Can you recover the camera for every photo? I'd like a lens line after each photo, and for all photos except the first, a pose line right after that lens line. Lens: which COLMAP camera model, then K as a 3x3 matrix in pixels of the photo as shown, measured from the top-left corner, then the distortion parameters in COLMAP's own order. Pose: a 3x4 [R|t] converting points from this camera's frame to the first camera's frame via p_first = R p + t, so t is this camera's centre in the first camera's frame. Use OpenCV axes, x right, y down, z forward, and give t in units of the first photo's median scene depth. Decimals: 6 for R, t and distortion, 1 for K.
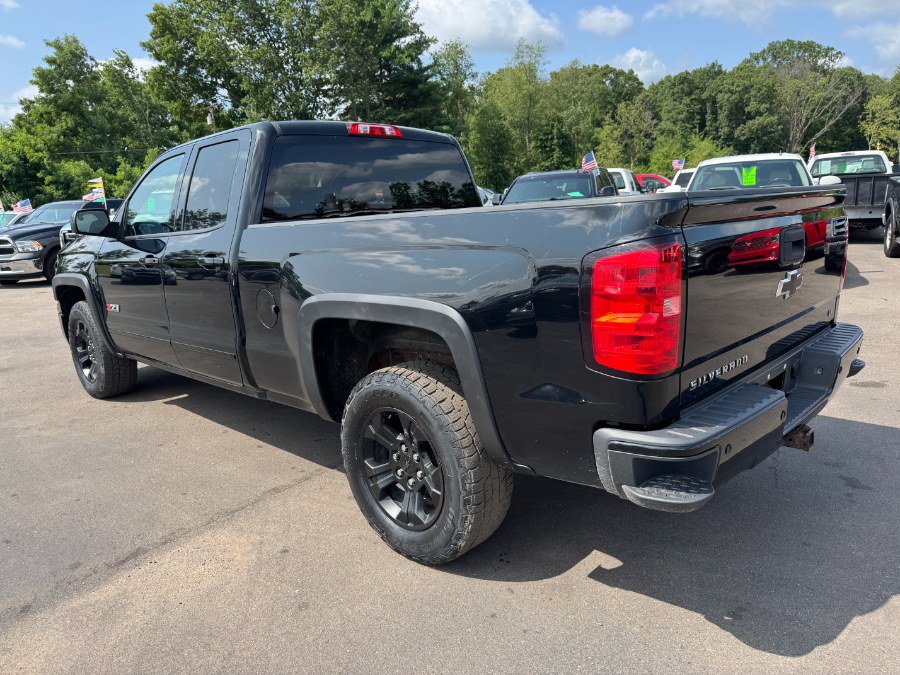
lens RADIAL K [[644.6, 0, 440.9], [0, 644.6, 332.5], [0, 0, 1]] dist [0.001243, 0.000284]
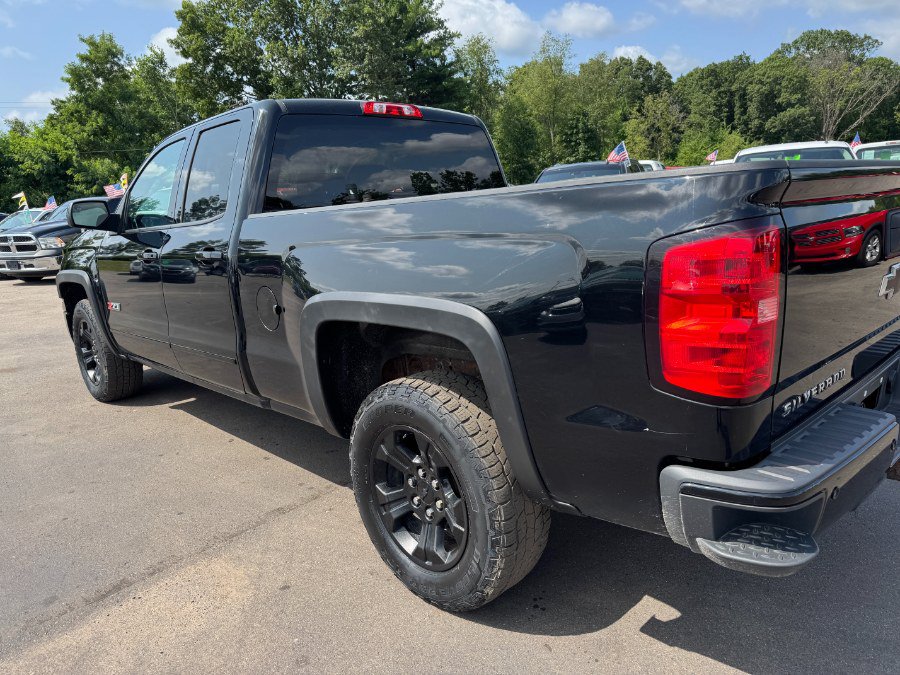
lens RADIAL K [[640.4, 0, 450.0], [0, 640.4, 337.5], [0, 0, 1]] dist [0.008743, -0.007092]
pose [[0.999719, 0.000729, -0.023683, 0.000542], [-0.000397, 0.999902, 0.013993, -0.009037], [0.023691, -0.013980, 0.999622, 0.117728]]
